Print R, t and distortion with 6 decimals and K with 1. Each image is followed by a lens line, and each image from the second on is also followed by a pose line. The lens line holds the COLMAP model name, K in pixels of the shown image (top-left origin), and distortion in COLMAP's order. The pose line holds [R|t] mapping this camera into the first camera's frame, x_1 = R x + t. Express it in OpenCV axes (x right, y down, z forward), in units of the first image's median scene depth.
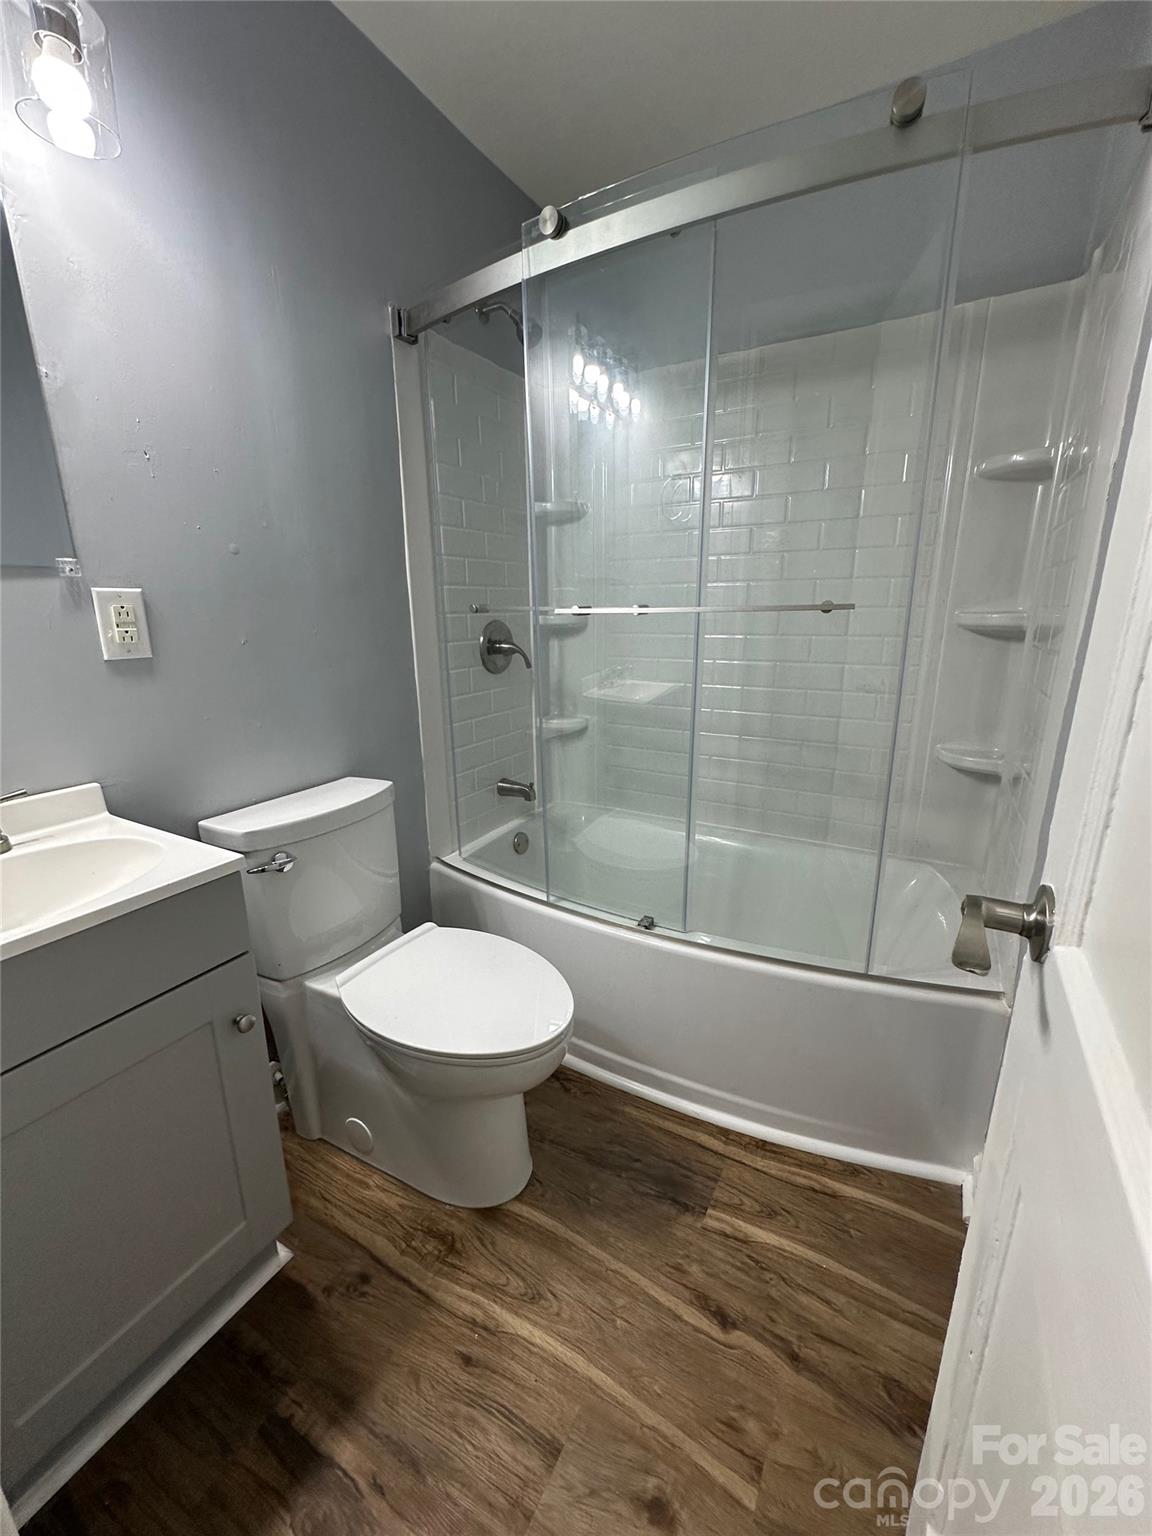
lens RADIAL K [[622.3, 0, 578.4], [0, 622.3, 769.6], [0, 0, 1]] dist [-0.004021, 0.000308]
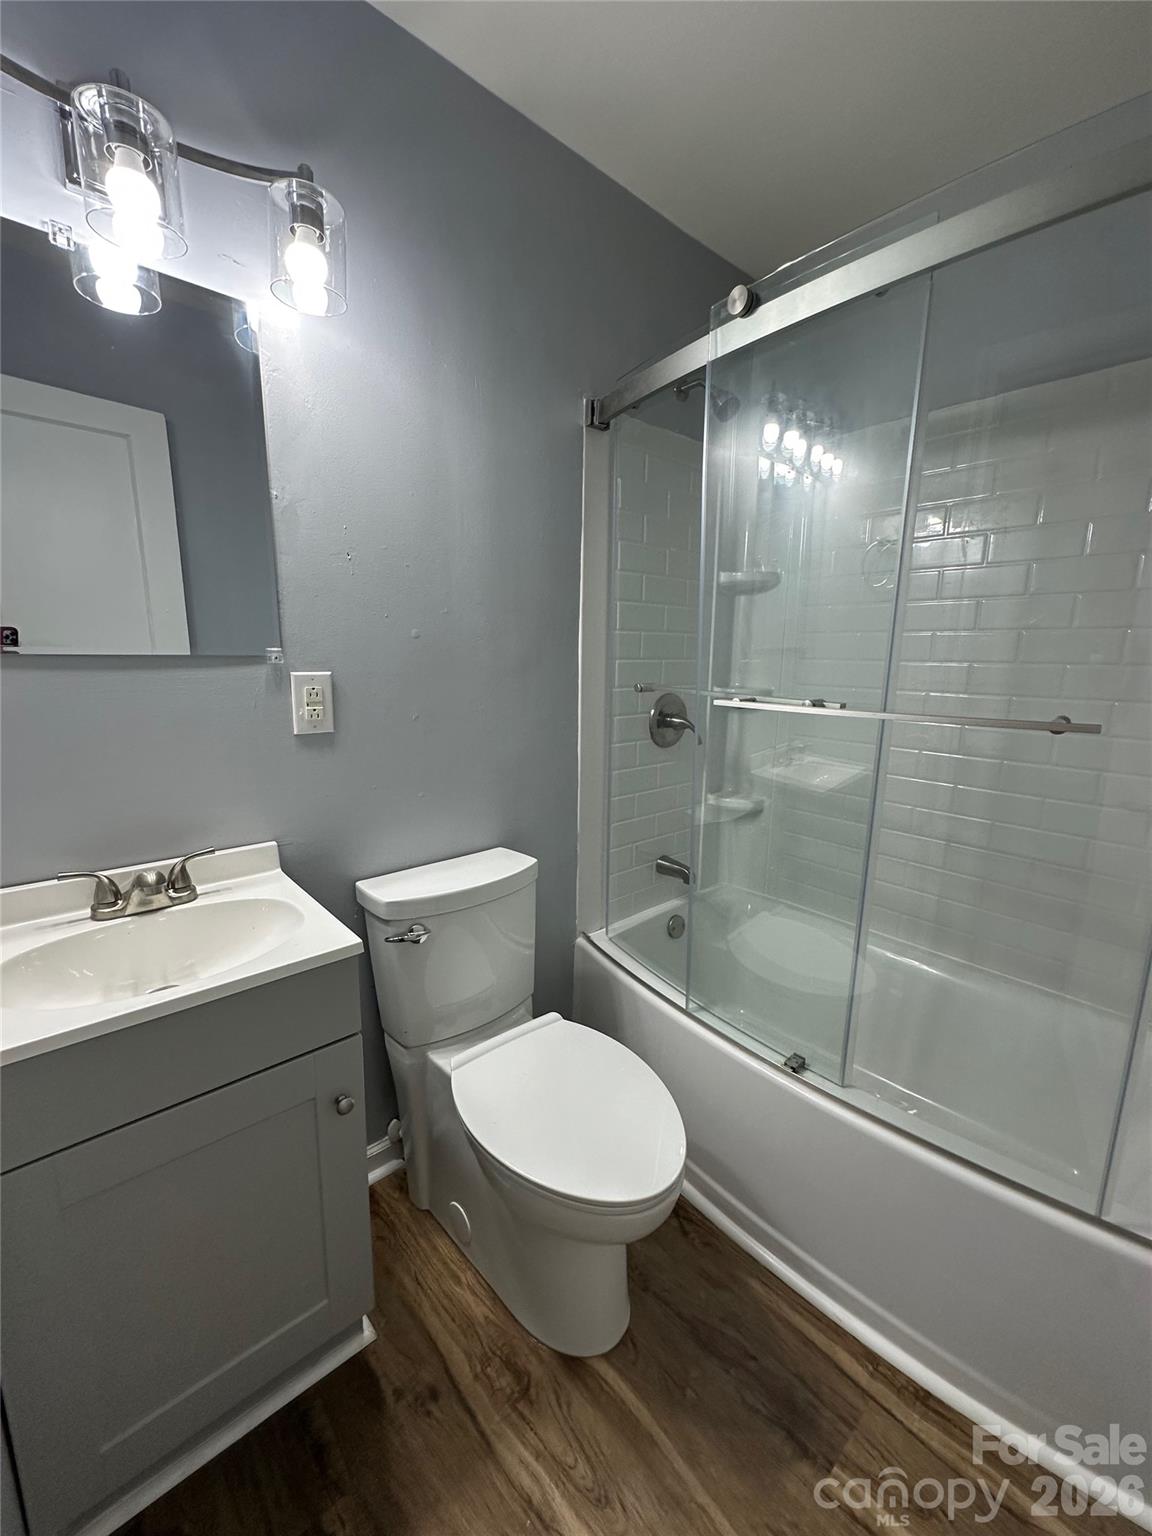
lens RADIAL K [[622.3, 0, 572.0], [0, 622.3, 770.1], [0, 0, 1]] dist [-0.004021, 0.000308]
pose [[0.944060, 0.082397, -0.319315, 0.066094], [-0.104131, 0.993226, -0.051572, -0.085393], [0.312902, 0.081937, 0.946244, 0.073123]]
